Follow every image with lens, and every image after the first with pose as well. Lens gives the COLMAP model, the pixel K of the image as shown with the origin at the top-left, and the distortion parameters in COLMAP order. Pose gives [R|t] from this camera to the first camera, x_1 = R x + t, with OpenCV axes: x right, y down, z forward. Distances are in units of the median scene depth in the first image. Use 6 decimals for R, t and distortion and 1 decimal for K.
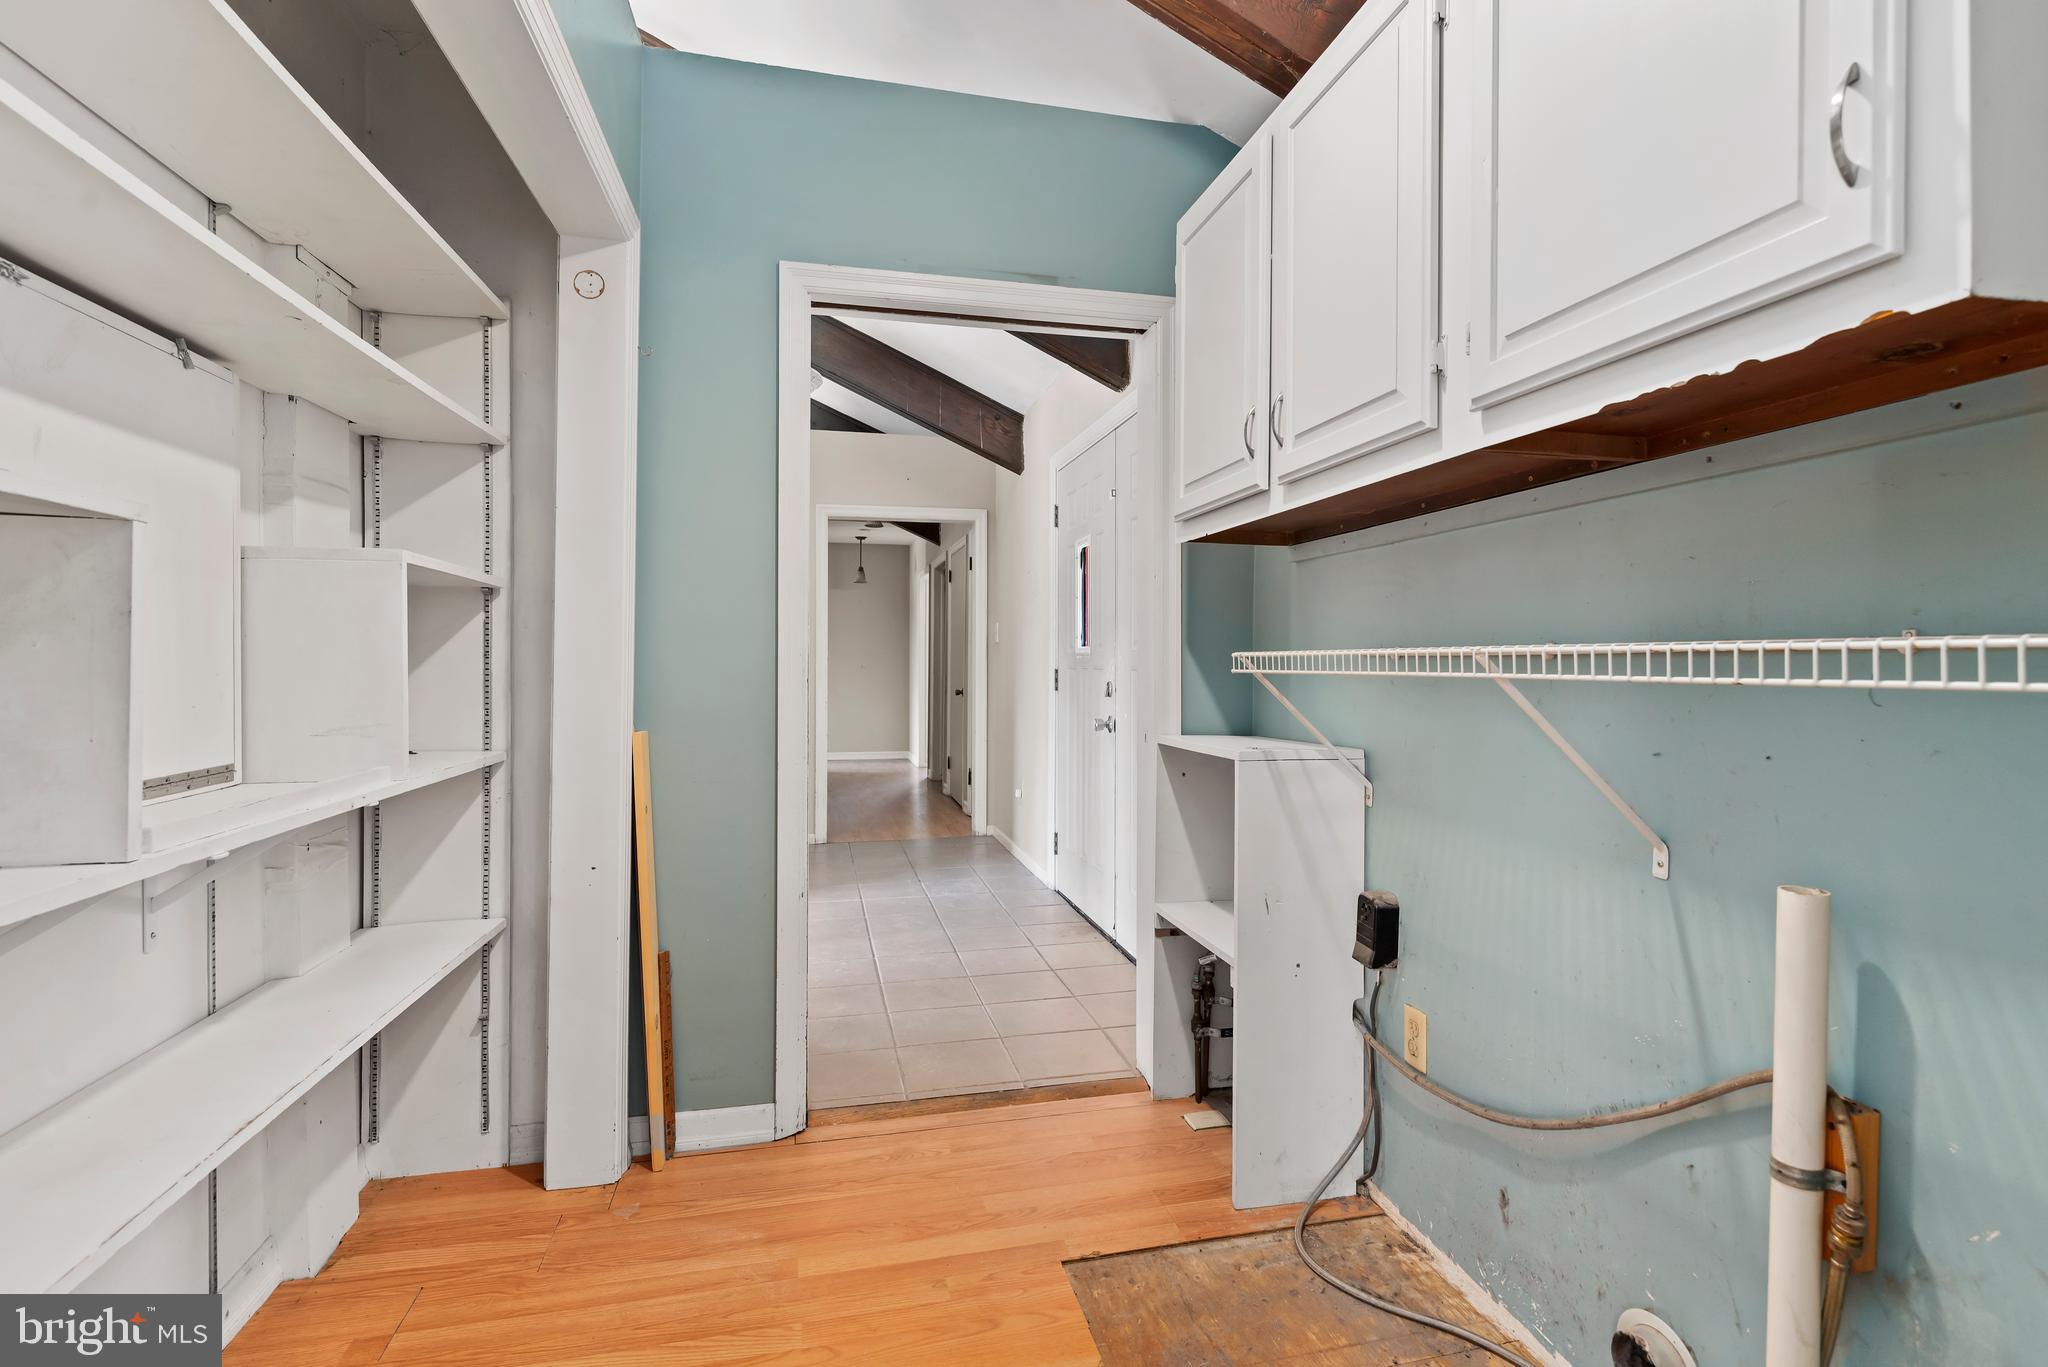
lens RADIAL K [[1013.1, 0, 1029.3], [0, 1013.1, 674.4], [0, 0, 1]] dist [-0.001357, 0.003502]
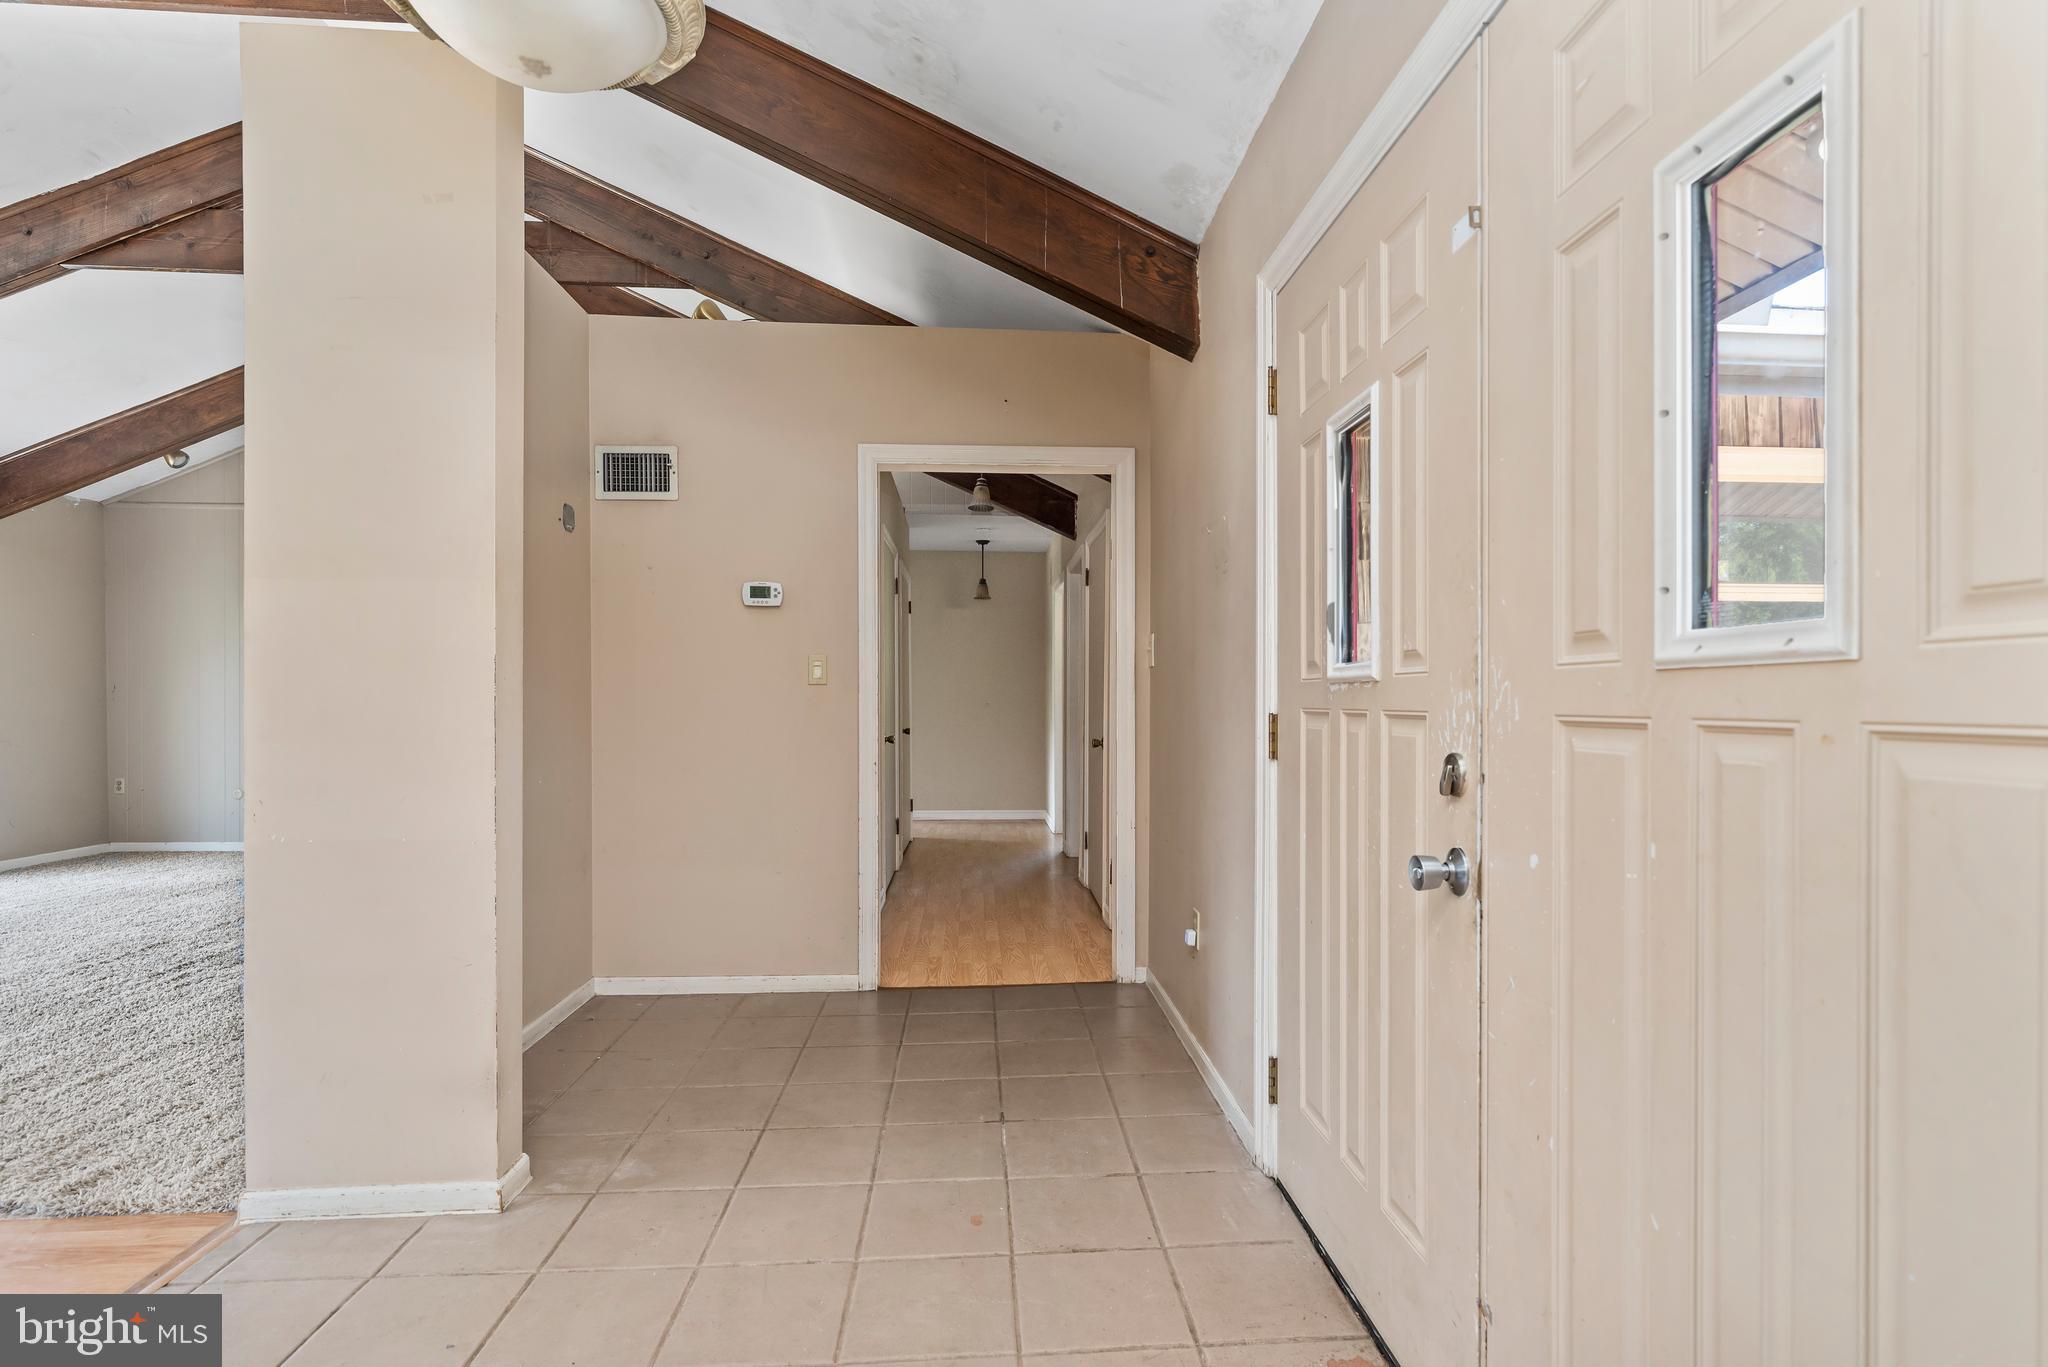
lens RADIAL K [[1013.1, 0, 1039.3], [0, 1013.1, 701.6], [0, 0, 1]] dist [-0.001357, 0.003502]
pose [[0.988737, -0.003443, -0.149627, -0.009727], [0.002121, 0.999957, -0.008990, -0.006293], [0.149651, 0.008572, 0.988702, 0.447739]]
